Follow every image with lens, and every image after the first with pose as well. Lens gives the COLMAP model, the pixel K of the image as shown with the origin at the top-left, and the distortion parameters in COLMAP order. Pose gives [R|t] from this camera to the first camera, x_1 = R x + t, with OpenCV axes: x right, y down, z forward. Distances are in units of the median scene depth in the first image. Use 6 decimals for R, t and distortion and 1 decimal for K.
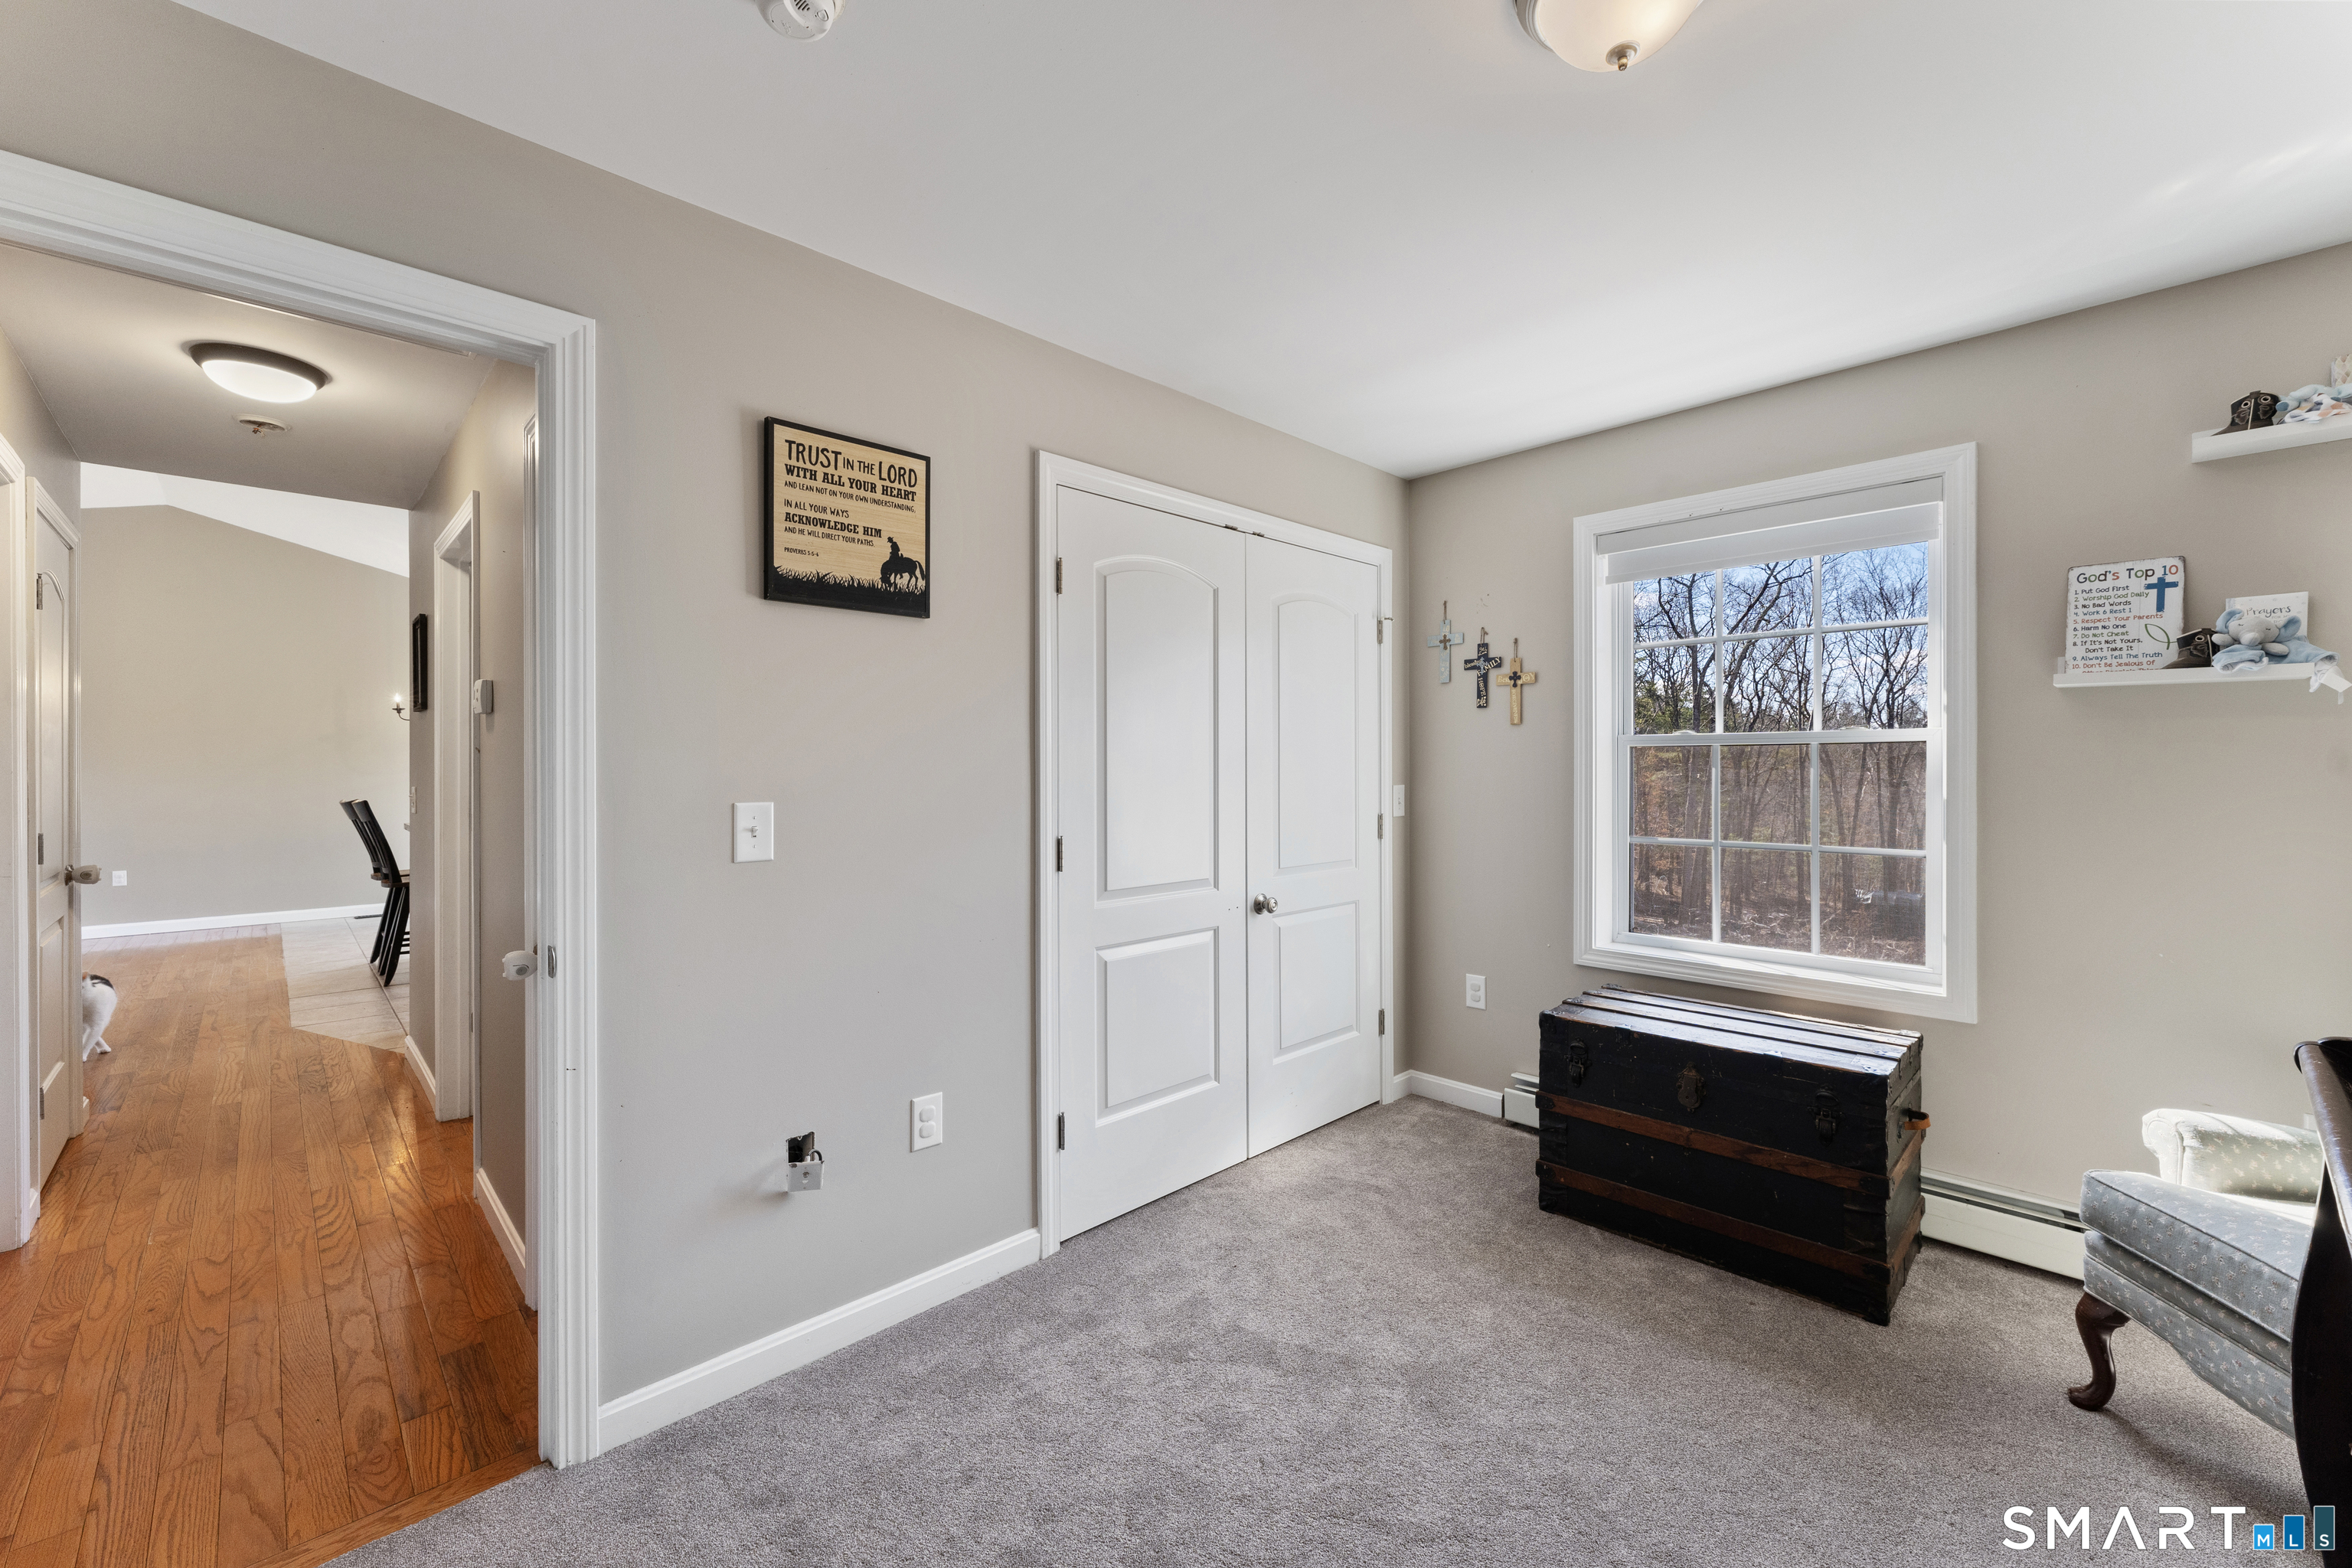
lens RADIAL K [[948.1, 0, 1173.1], [0, 948.1, 764.5], [0, 0, 1]] dist [-0.001557, 0.000183]
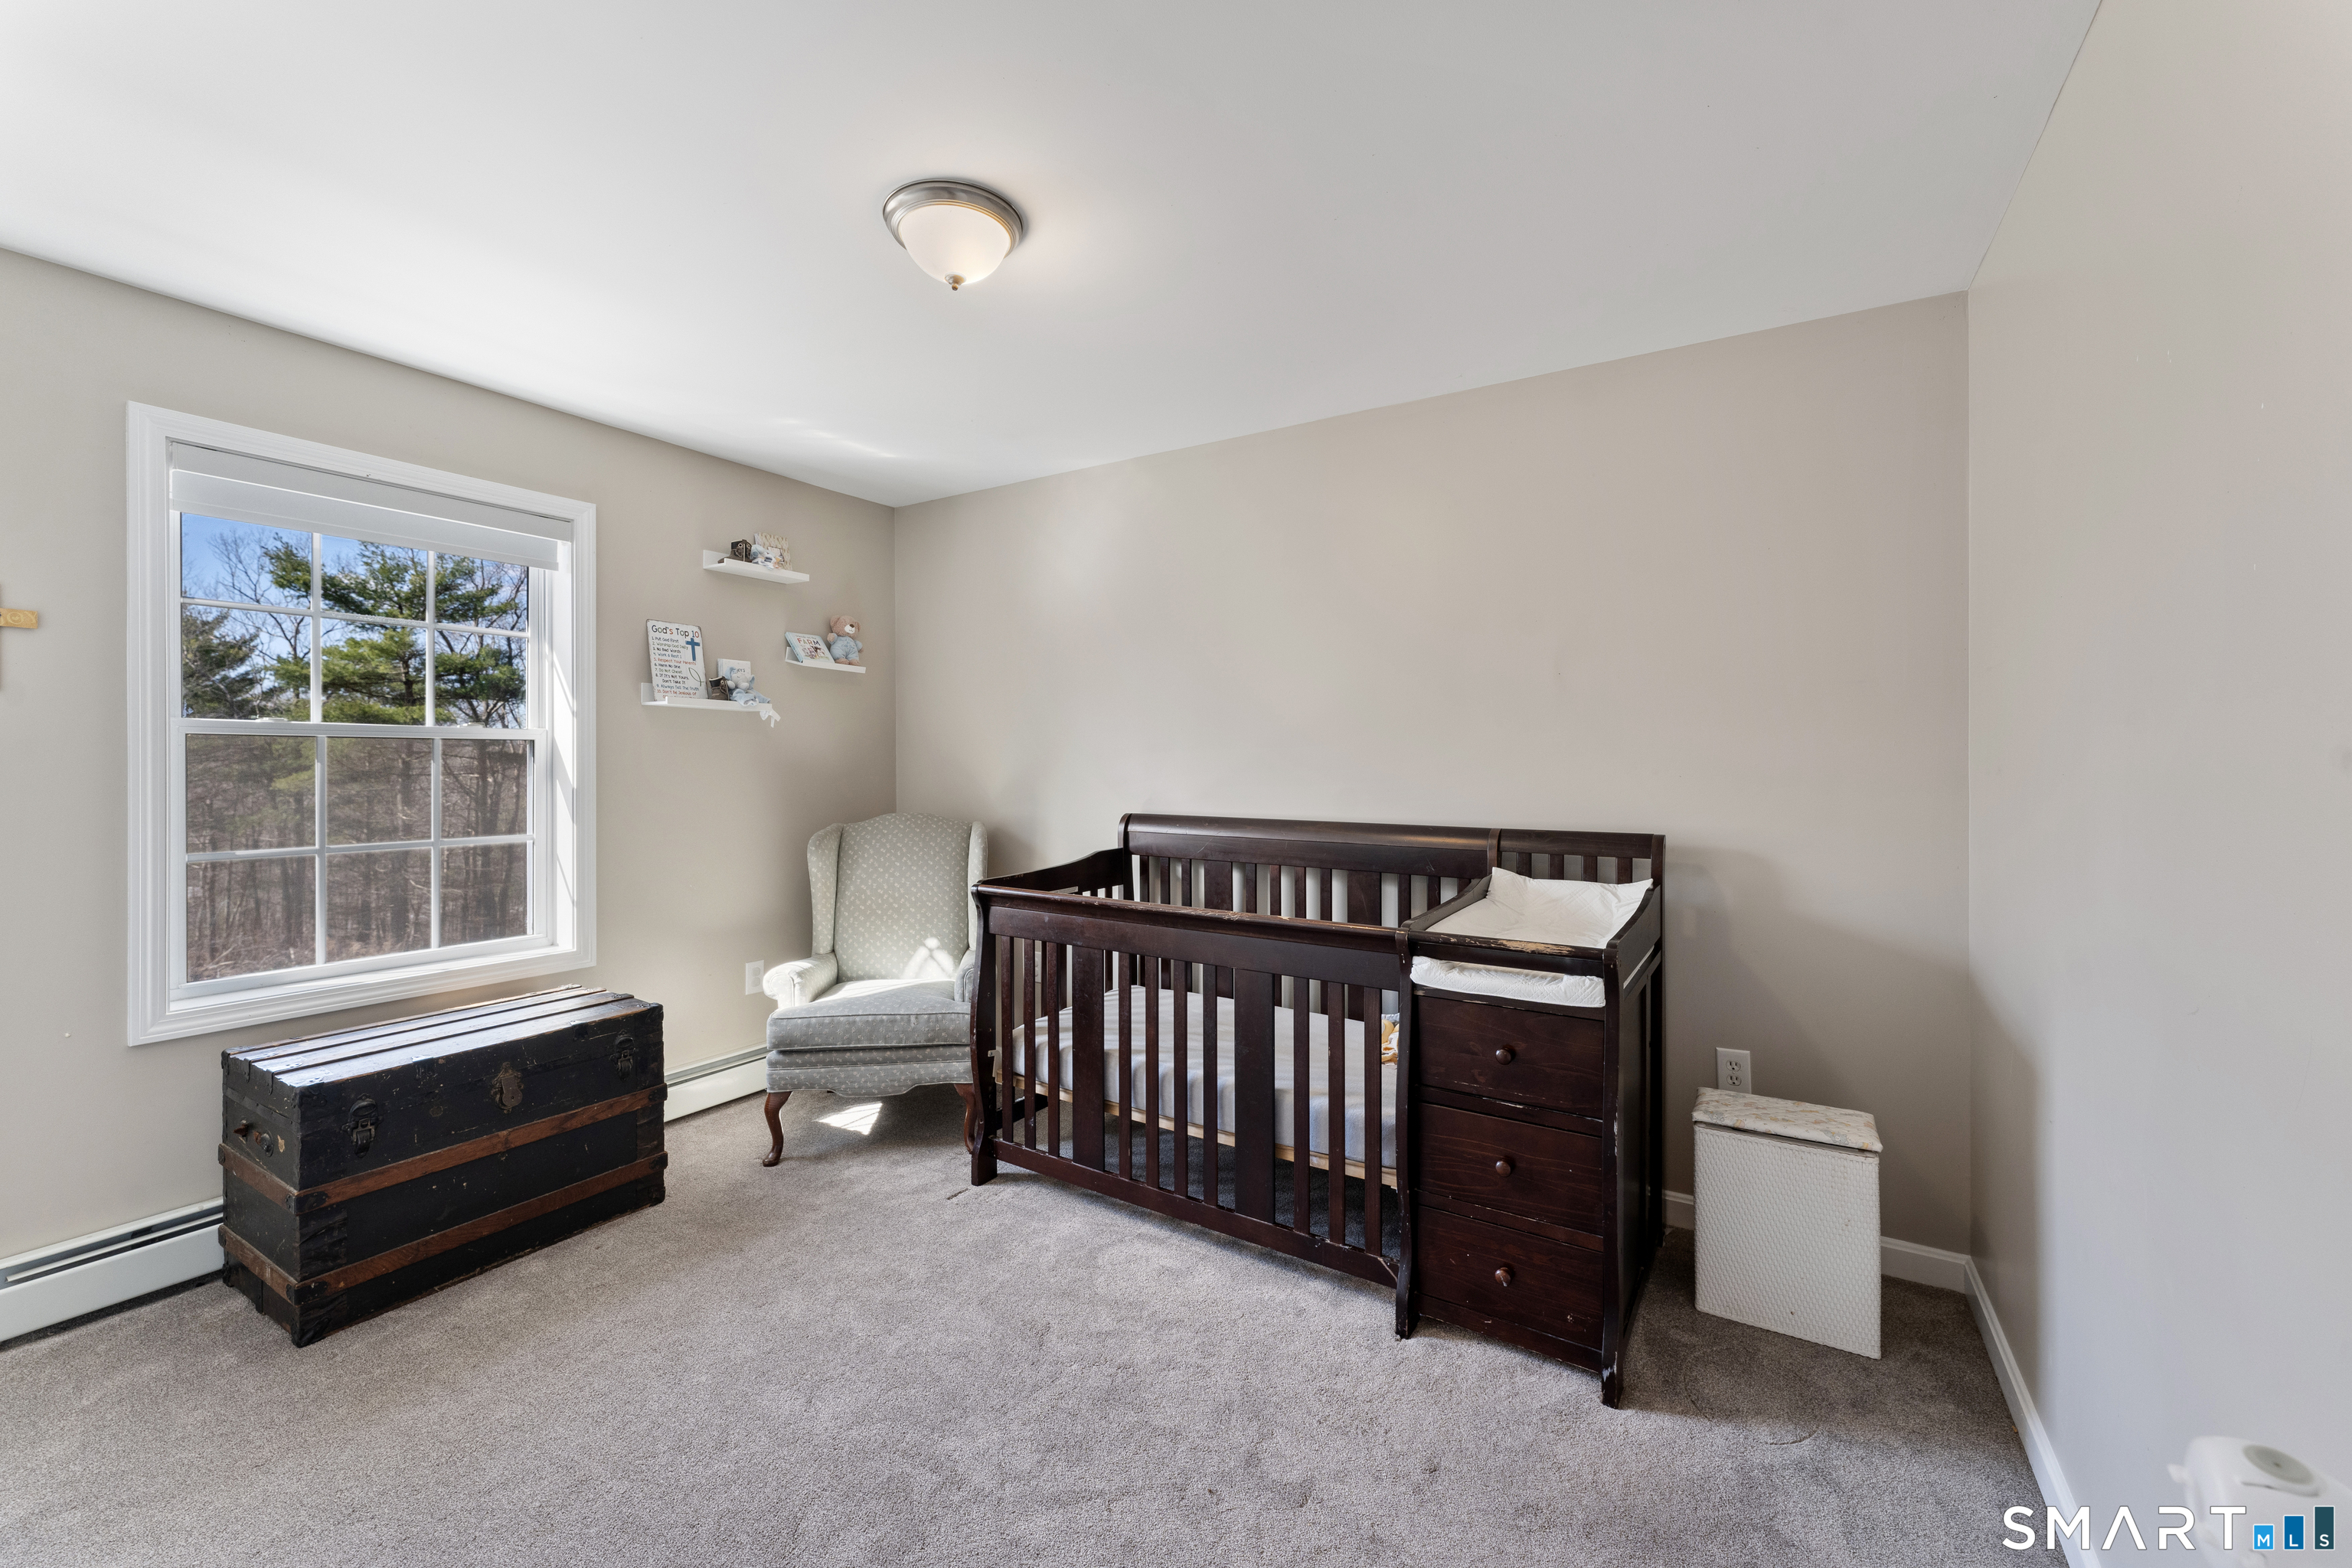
lens RADIAL K [[948.1, 0, 1173.1], [0, 948.1, 764.5], [0, 0, 1]] dist [-0.001557, 0.000183]
pose [[-0.249949, -0.000481, 0.968259, -0.602675], [-0.003629, 0.999993, -0.000440, 0.003558], [-0.968252, -0.003624, -0.249949, 0.605802]]
